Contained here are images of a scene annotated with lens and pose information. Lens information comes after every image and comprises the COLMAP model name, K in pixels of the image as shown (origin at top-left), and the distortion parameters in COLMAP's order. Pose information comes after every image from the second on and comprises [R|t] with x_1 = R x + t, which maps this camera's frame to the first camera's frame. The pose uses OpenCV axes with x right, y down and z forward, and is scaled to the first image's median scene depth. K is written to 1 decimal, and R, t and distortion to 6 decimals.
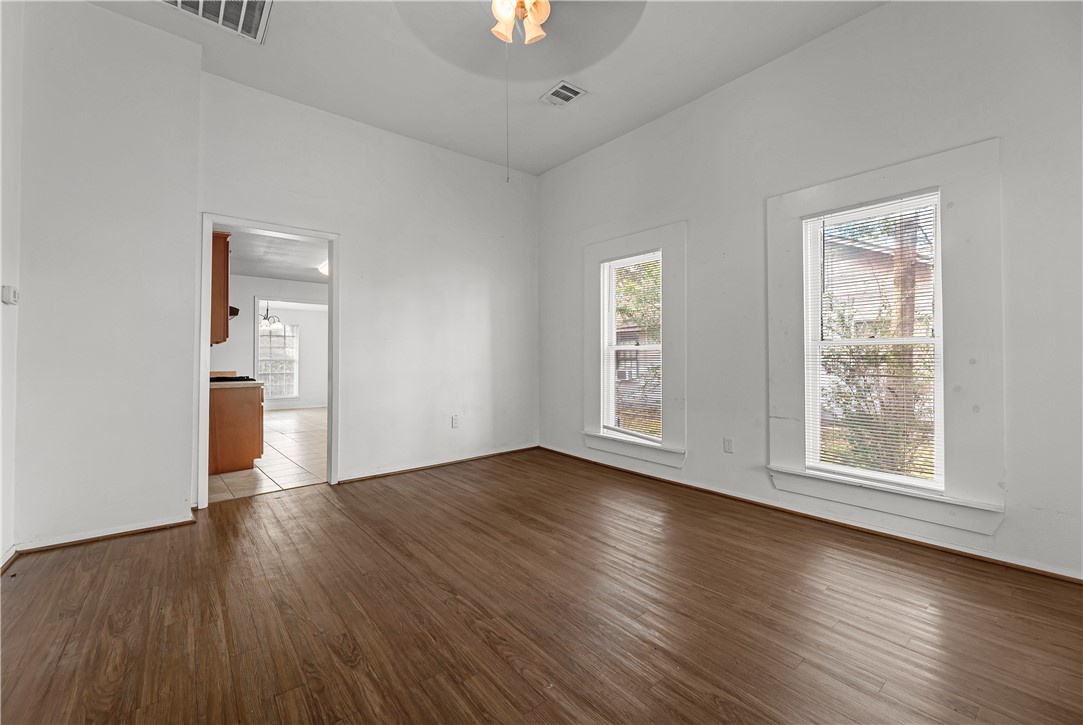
lens RADIAL K [[451.0, 0, 542.6], [0, 451.0, 361.0], [0, 0, 1]] dist [0.010950, 0.001303]
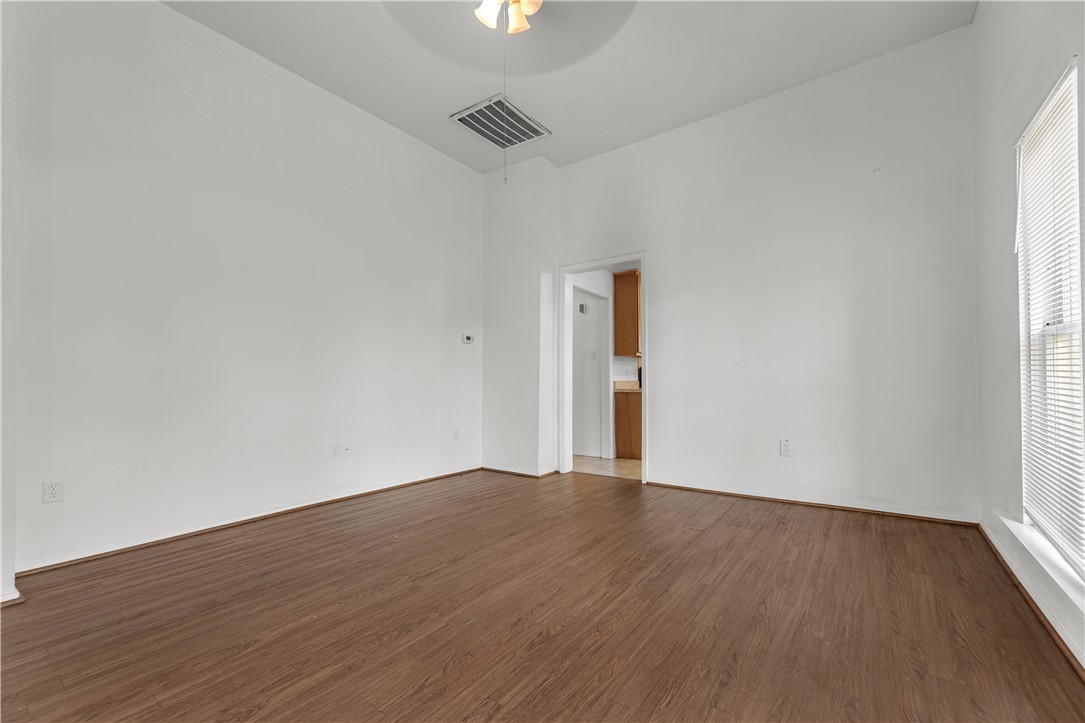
lens RADIAL K [[451.9, 0, 541.4], [0, 451.9, 367.3], [0, 0, 1]] dist [0.010950, 0.001303]
pose [[0.241918, -0.020169, -0.970087, 0.779501], [0.005434, 0.999796, -0.019431, 0.014995], [0.970282, -0.000570, 0.241978, 0.702711]]
